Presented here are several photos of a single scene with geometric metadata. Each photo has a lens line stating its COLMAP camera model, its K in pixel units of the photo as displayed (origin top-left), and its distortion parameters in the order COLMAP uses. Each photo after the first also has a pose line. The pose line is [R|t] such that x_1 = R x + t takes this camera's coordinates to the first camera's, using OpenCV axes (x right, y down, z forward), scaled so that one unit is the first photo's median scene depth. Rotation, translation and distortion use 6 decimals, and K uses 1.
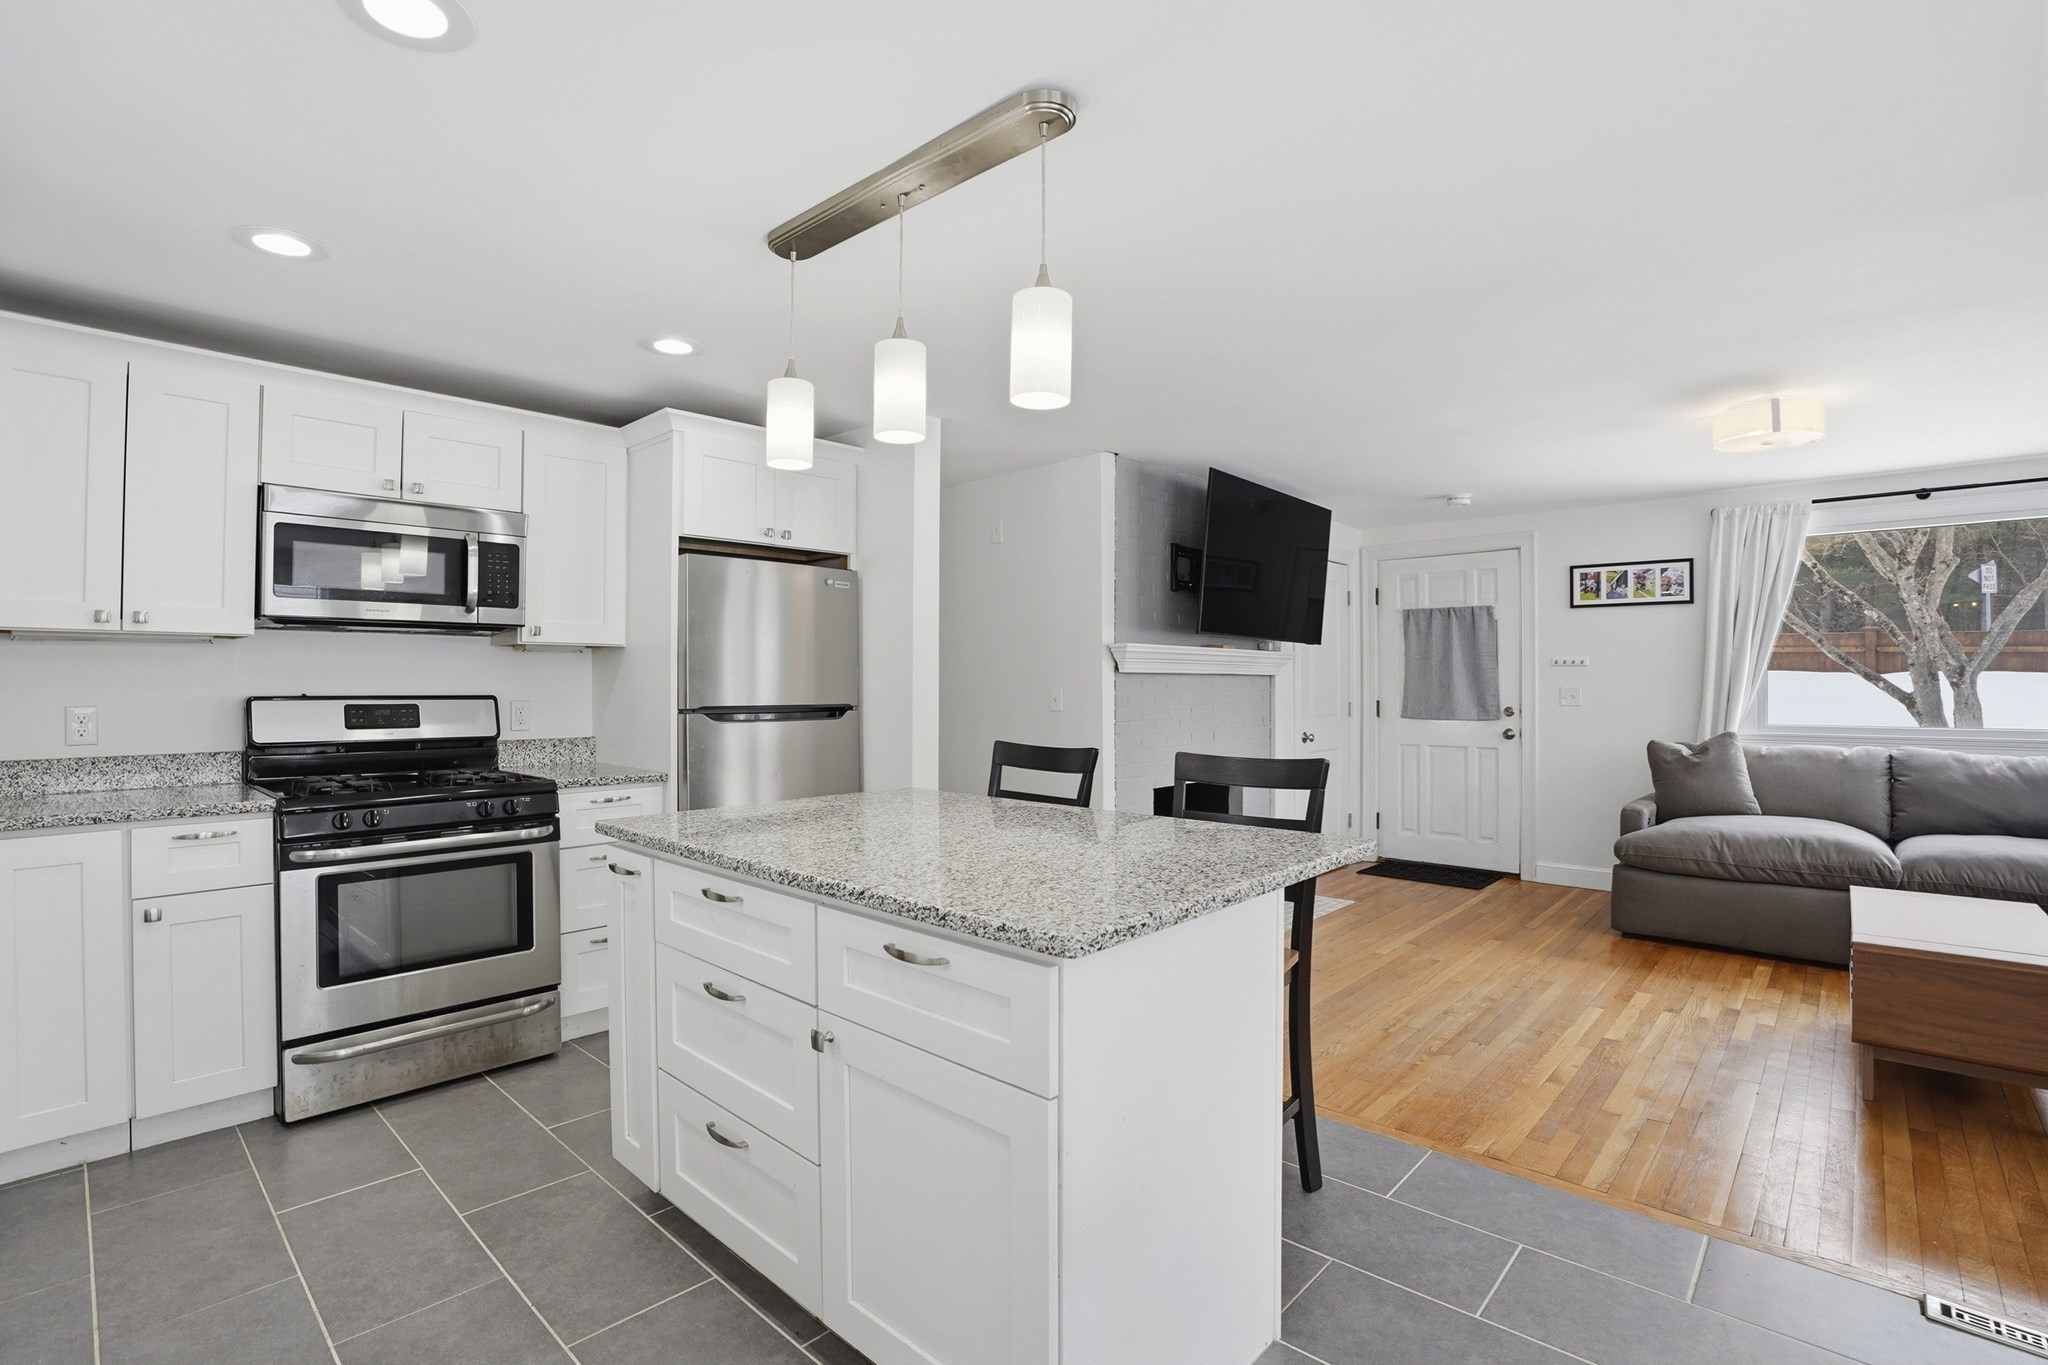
lens RADIAL K [[963.4, 0, 1019.0], [0, 963.4, 673.0], [0, 0, 1]] dist [-0.068015, 0.017968]
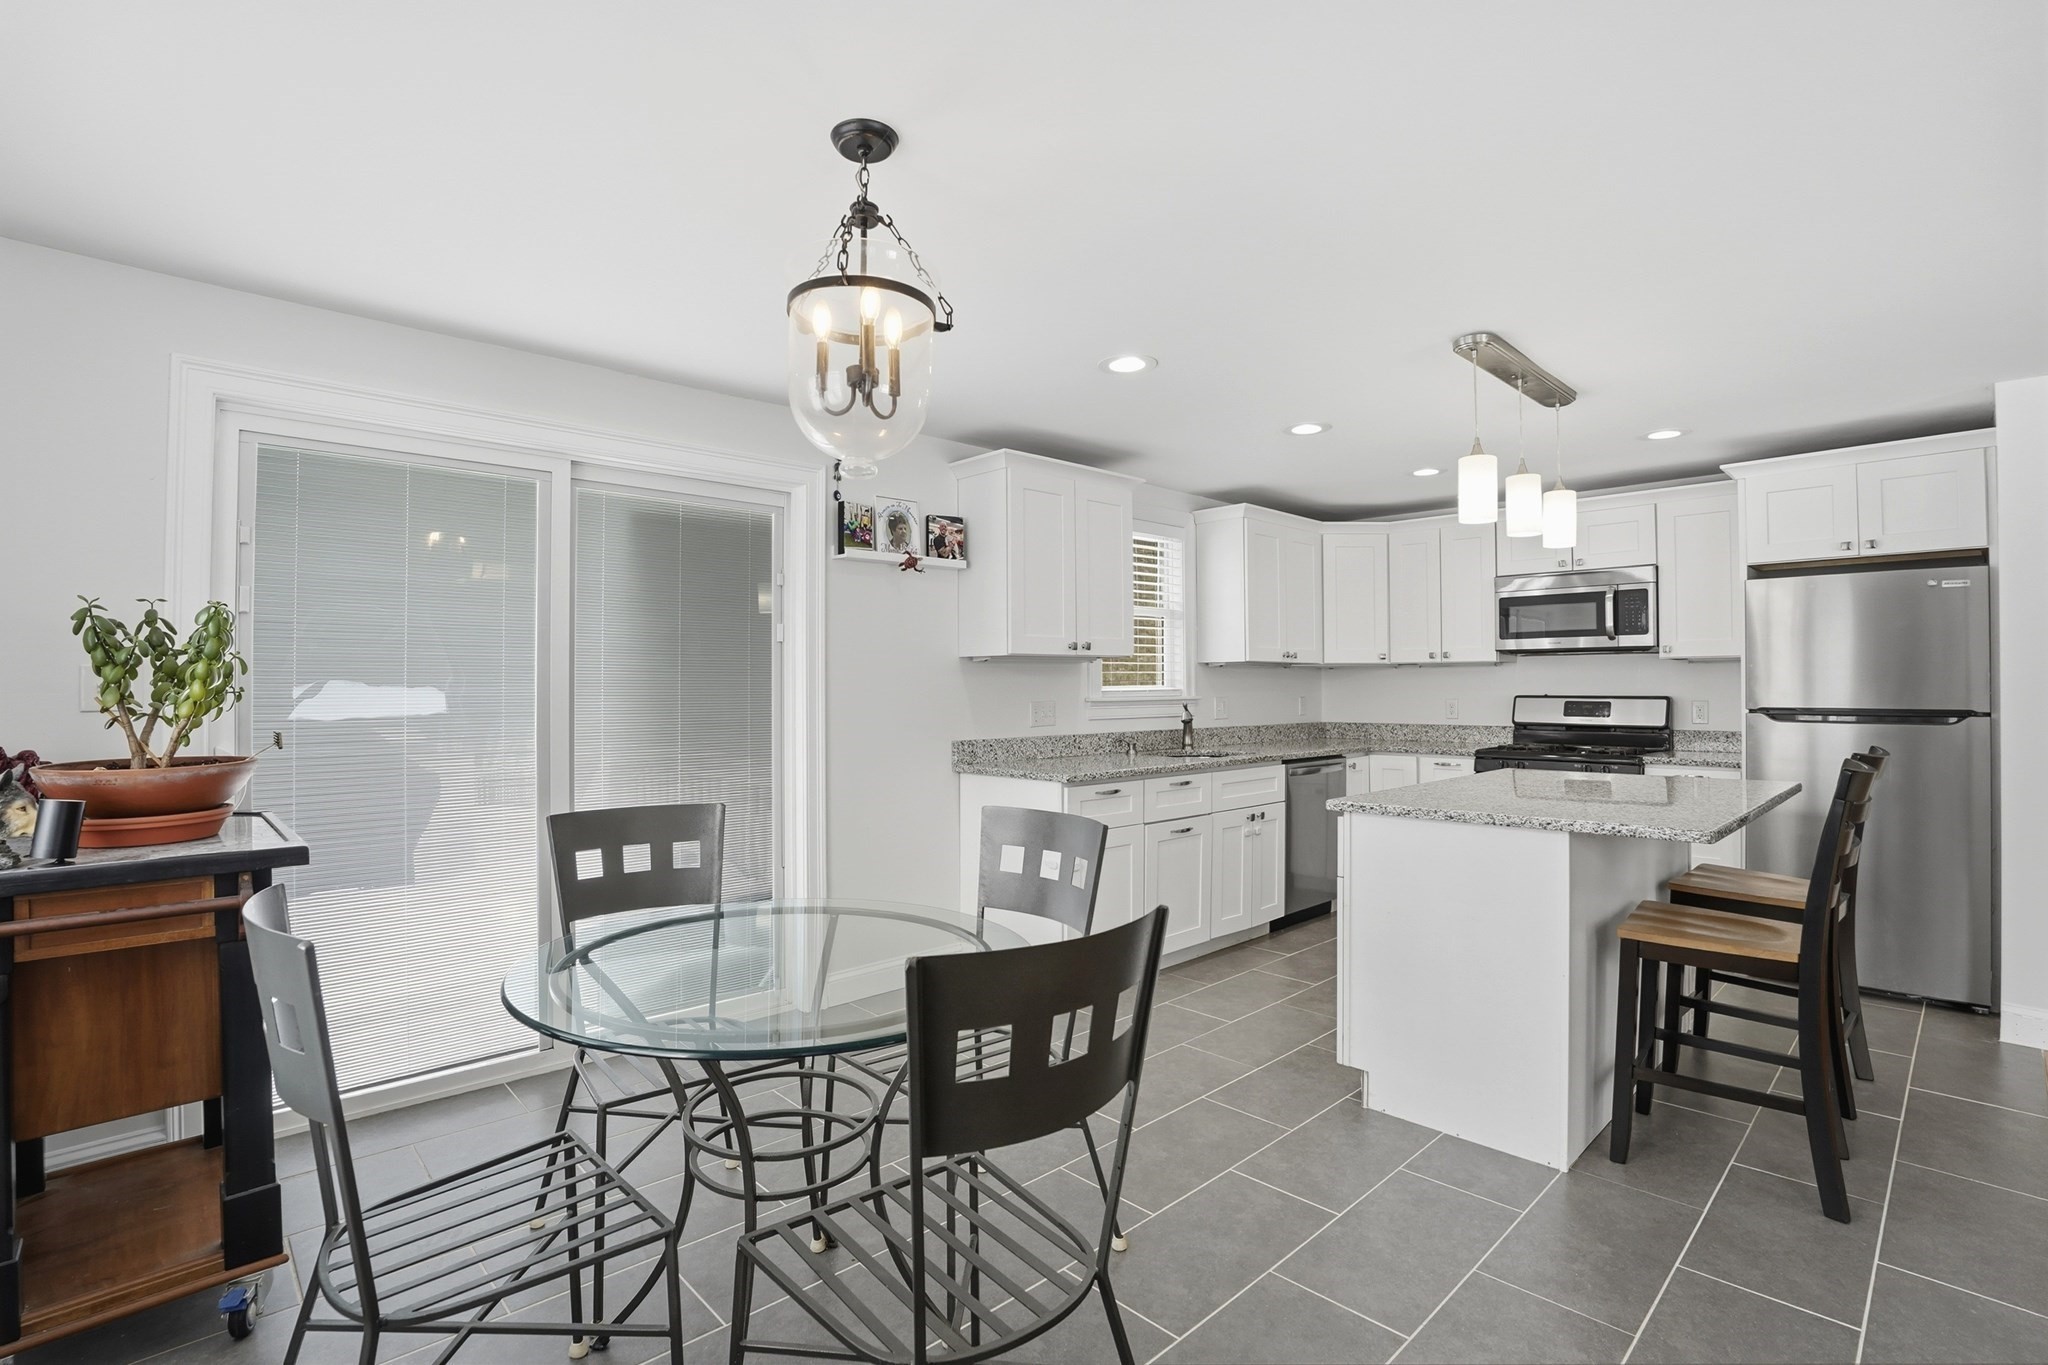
lens RADIAL K [[963.4, 0, 1030.8], [0, 963.4, 677.9], [0, 0, 1]] dist [-0.068015, 0.017968]
pose [[-0.060402, -0.008807, -0.998135, 0.814190], [0.013558, 0.999862, -0.009643, -0.002339], [0.998082, -0.014116, -0.060274, 0.155378]]
